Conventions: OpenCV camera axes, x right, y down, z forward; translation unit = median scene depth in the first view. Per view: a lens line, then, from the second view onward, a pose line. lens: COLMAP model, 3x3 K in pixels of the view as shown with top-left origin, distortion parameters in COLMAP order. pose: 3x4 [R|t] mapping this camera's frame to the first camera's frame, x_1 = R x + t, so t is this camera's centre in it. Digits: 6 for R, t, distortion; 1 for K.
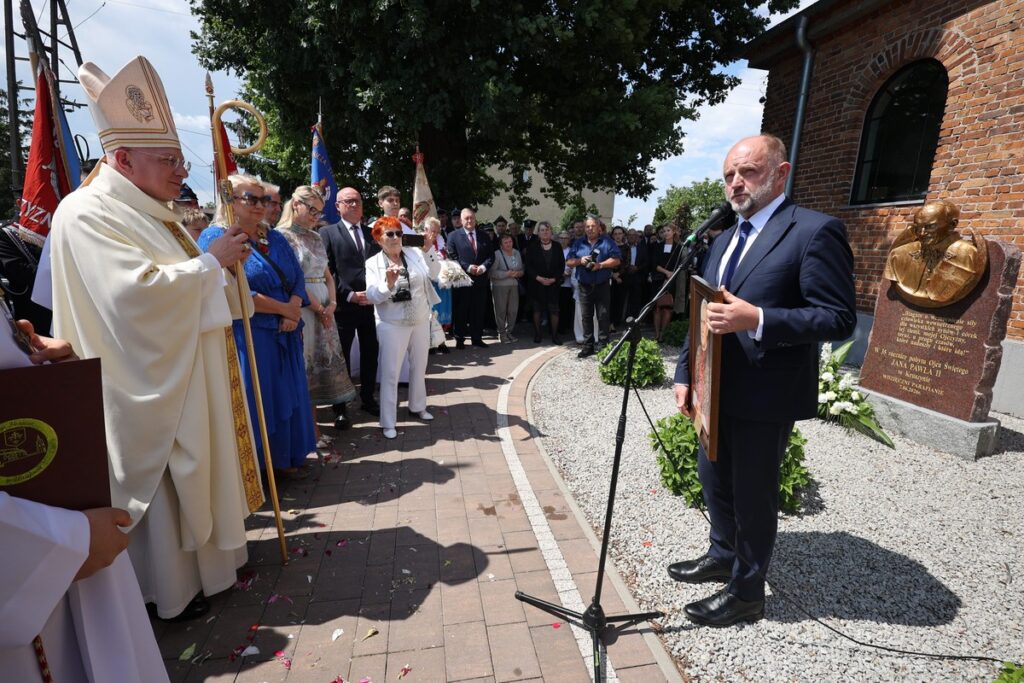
lens RADIAL K [[472.1, 0, 512.0], [0, 472.1, 341.5], [0, 0, 1]] dist [0.000421, 0.000727]
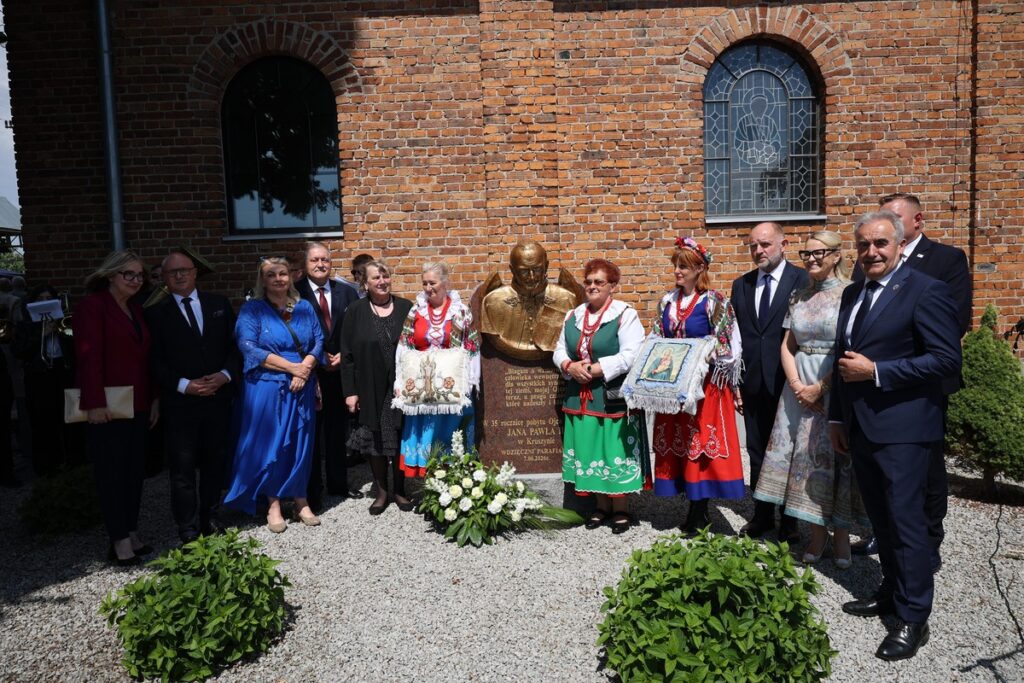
lens RADIAL K [[685.9, 0, 512.0], [0, 685.9, 341.5], [0, 0, 1]] dist [-0.005281, -0.000897]
pose [[0.197534, -0.127522, 0.971966, -0.266374], [0.238006, 0.968075, 0.078641, -0.168110], [-0.950964, 0.215800, 0.221578, 0.594472]]
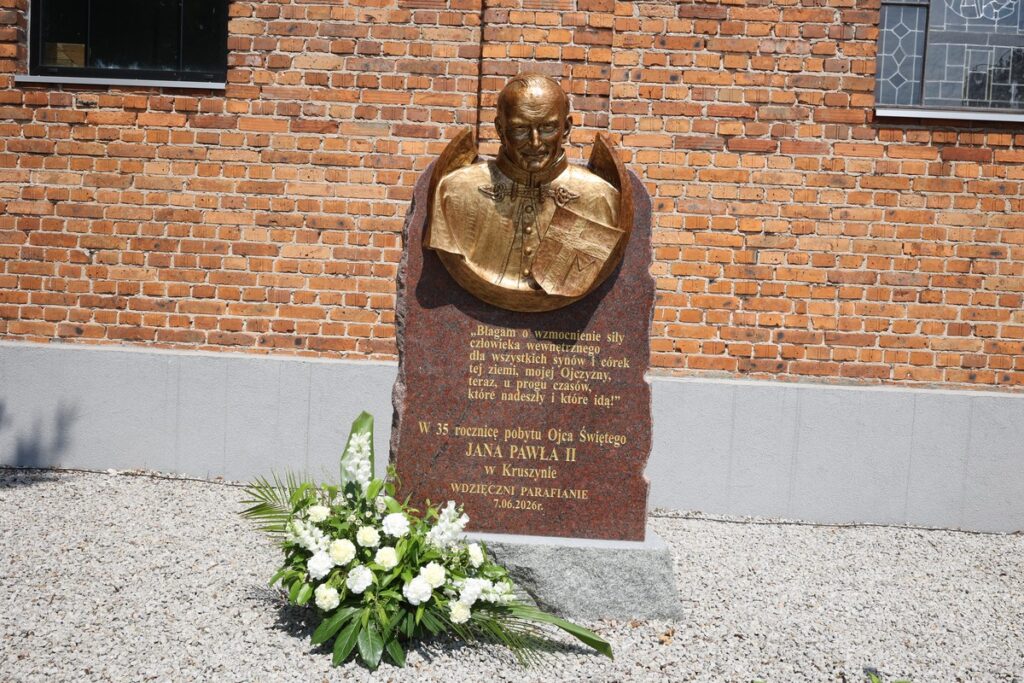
lens RADIAL K [[1023.2, 0, 512.0], [0, 1023.2, 341.5], [0, 0, 1]] dist [-0.003122, -0.002663]
pose [[0.238512, -0.095377, 0.966445, -0.037868], [0.157240, 0.985827, 0.058484, -0.081870], [-0.958325, 0.138014, 0.250129, 0.615217]]
